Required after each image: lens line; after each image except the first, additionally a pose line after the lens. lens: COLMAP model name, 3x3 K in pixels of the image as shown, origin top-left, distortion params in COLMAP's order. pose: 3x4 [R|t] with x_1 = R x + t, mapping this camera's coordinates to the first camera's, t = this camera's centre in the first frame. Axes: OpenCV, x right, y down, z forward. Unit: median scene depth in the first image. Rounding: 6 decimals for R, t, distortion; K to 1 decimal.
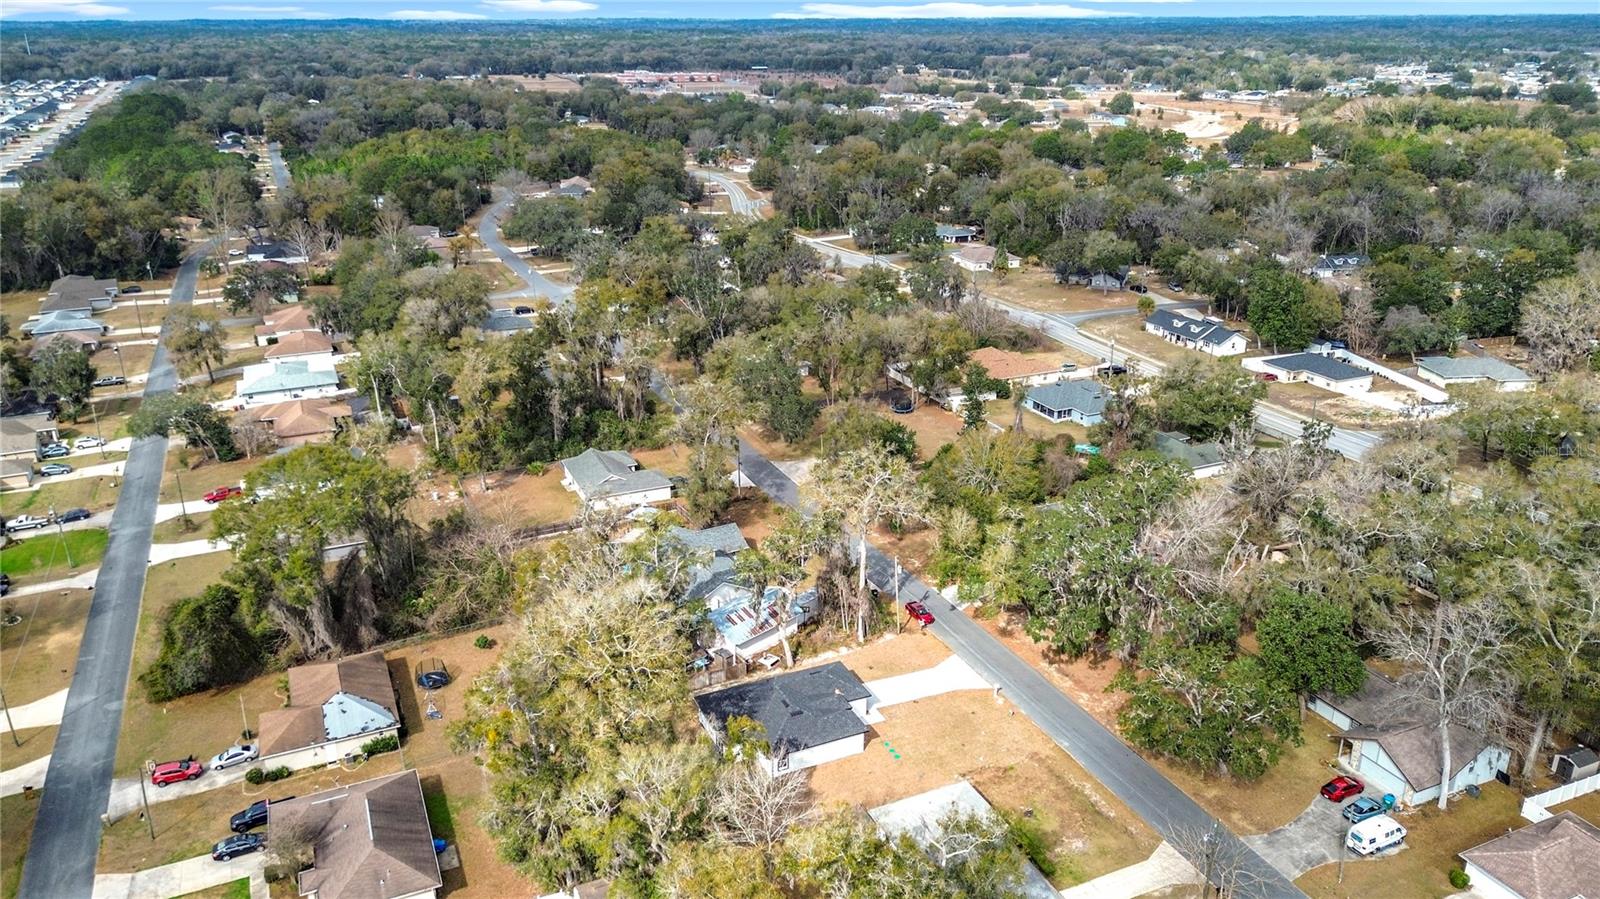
lens RADIAL K [[1159.5, 0, 808.5], [0, 1159.5, 400.4], [0, 0, 1]] dist [0.053577, -0.072072]
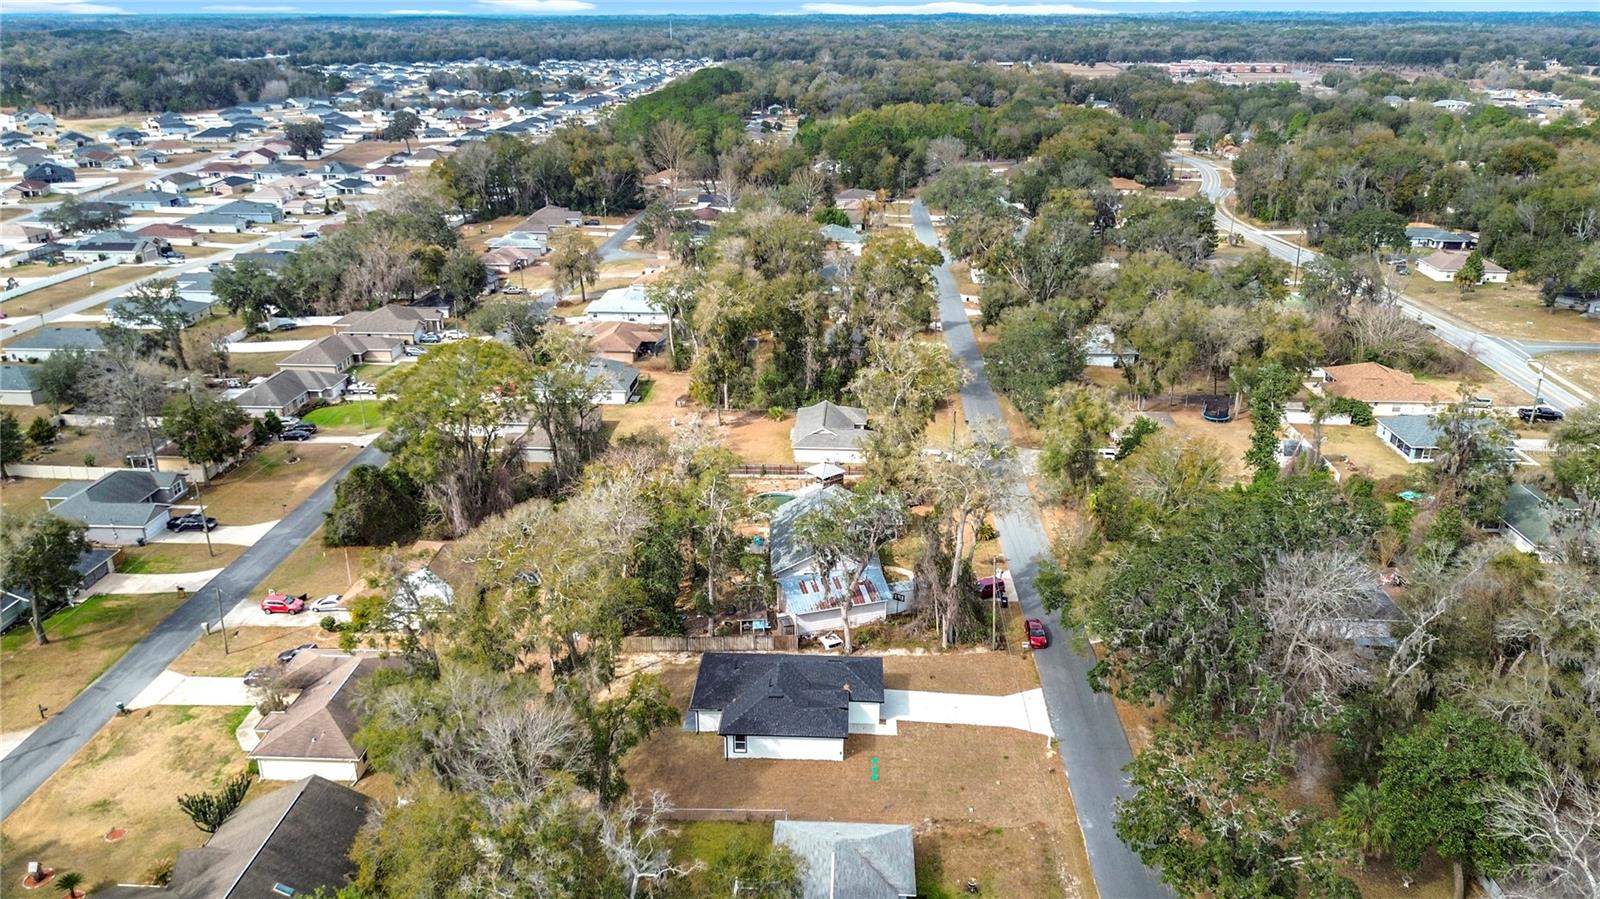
lens RADIAL K [[1159.5, 0, 808.5], [0, 1159.5, 400.4], [0, 0, 1]] dist [0.053577, -0.072072]
pose [[0.888259, 0.146344, -0.435407, 0.129849], [-0.144740, 0.988776, 0.037057, 0.004748], [0.435943, 0.030104, 0.899470, 0.078164]]
